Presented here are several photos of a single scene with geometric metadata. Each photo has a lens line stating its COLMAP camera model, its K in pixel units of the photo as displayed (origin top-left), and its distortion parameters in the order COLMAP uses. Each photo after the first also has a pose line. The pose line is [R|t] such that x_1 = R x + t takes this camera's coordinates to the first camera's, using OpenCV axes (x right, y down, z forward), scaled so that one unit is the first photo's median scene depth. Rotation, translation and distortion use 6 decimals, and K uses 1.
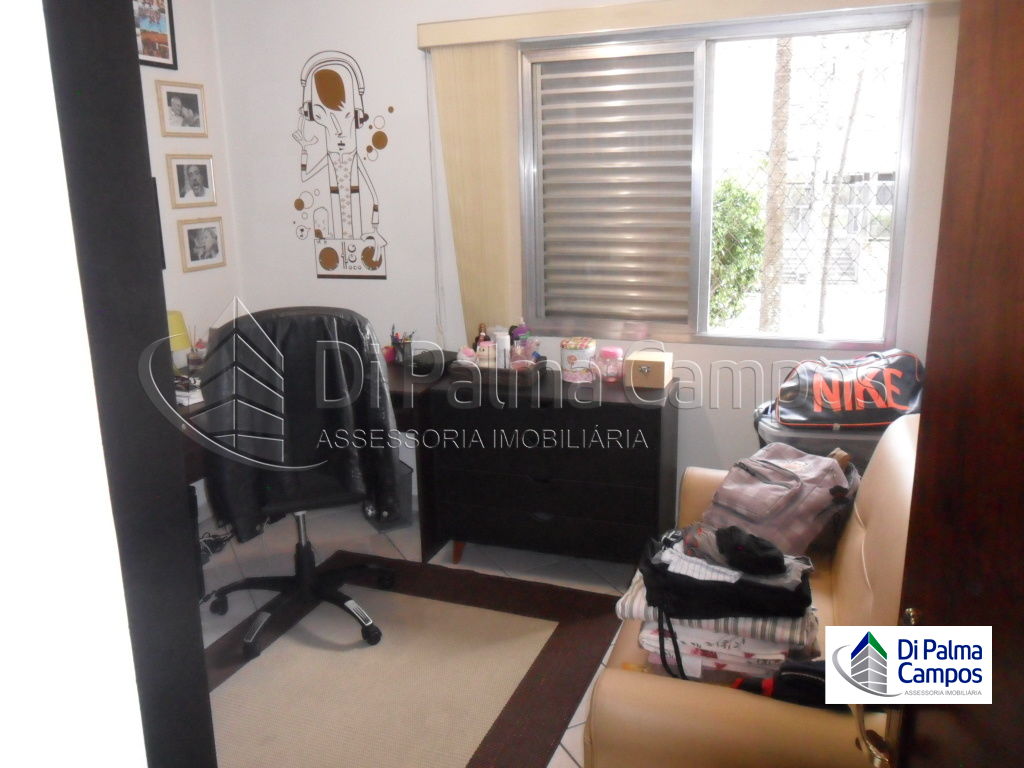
lens RADIAL K [[783.8, 0, 512.0], [0, 783.8, 384.0], [0, 0, 1]] dist [-0.076446, 0.095487]
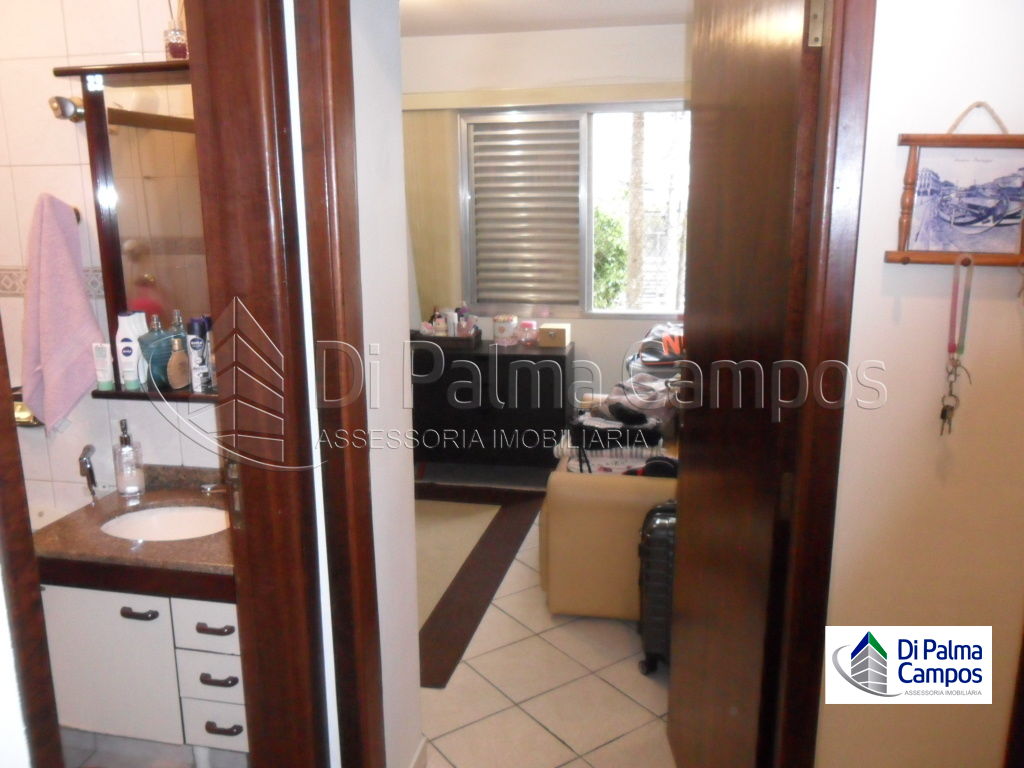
lens RADIAL K [[783.8, 0, 512.0], [0, 783.8, 384.0], [0, 0, 1]] dist [-0.076446, 0.095487]
pose [[0.986453, -0.021909, 0.162575, -0.139708], [0.027266, 0.999154, -0.030792, 0.113206], [-0.161763, 0.034807, 0.986216, -0.414623]]
